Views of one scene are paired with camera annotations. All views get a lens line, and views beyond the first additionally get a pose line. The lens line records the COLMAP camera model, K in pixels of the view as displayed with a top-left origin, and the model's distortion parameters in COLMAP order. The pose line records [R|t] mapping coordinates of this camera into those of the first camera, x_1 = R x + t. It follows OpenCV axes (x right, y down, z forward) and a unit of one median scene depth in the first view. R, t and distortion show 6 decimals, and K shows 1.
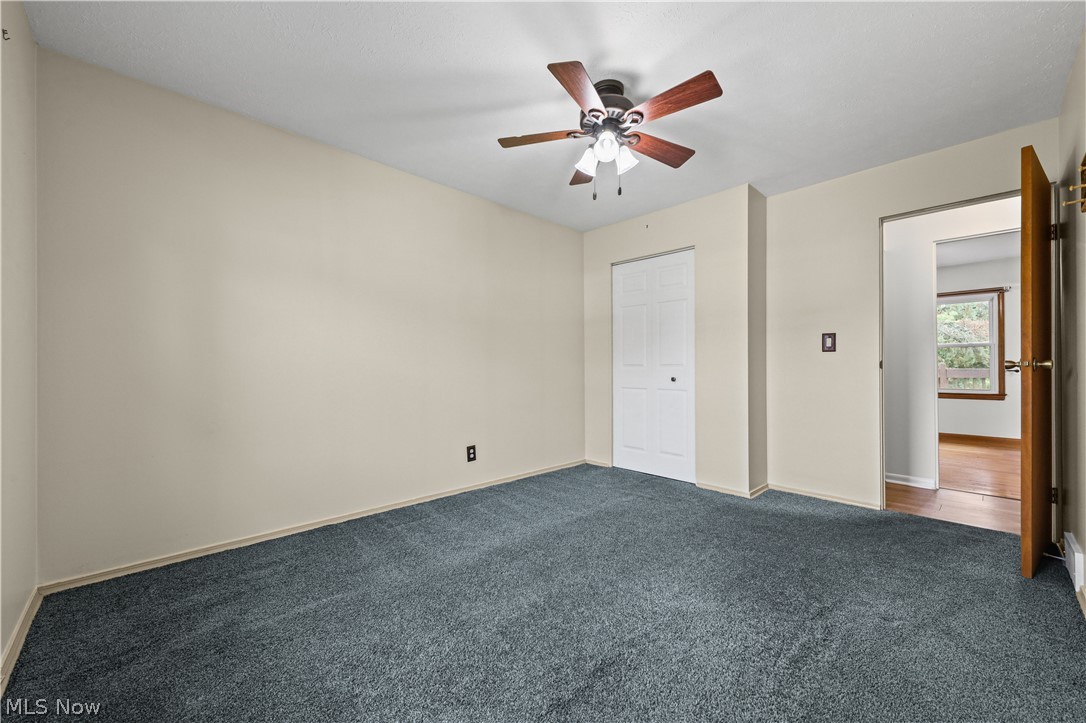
lens RADIAL K [[425.8, 0, 543.4], [0, 425.8, 369.2], [0, 0, 1]] dist [0.023756, -0.000054]
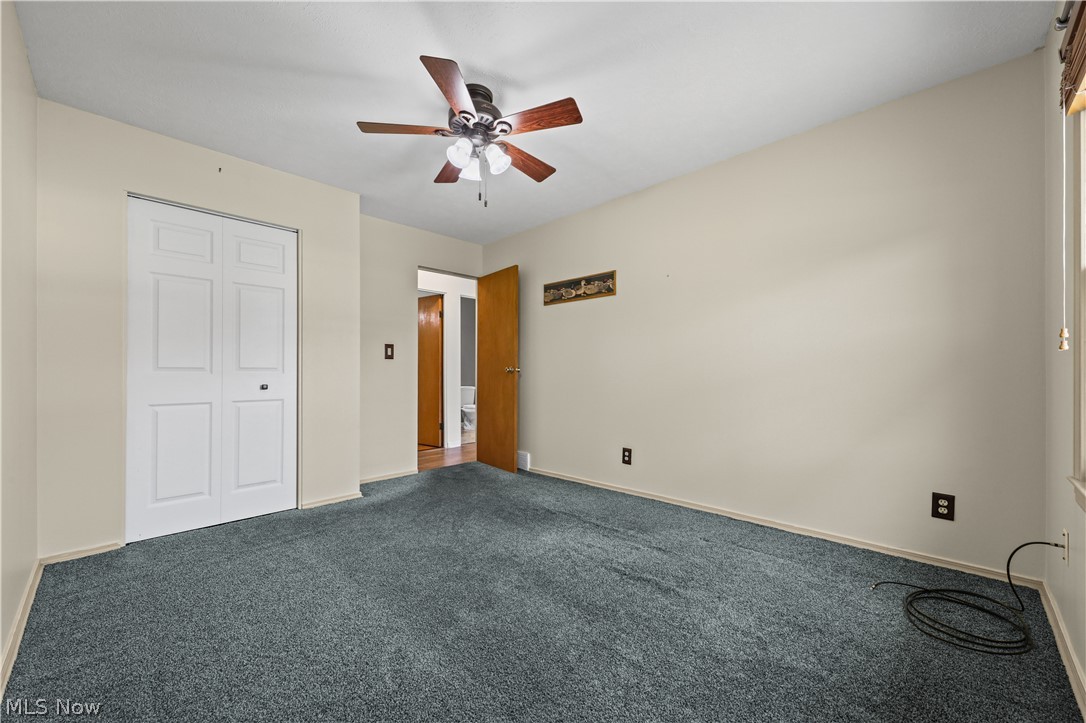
lens RADIAL K [[425.8, 0, 543.4], [0, 425.8, 369.2], [0, 0, 1]] dist [0.023756, -0.000054]
pose [[-0.037693, 0.008675, 0.999252, -0.589591], [0.008634, 0.999928, -0.008355, 0.002693], [-0.999252, 0.008313, -0.037765, 0.603967]]
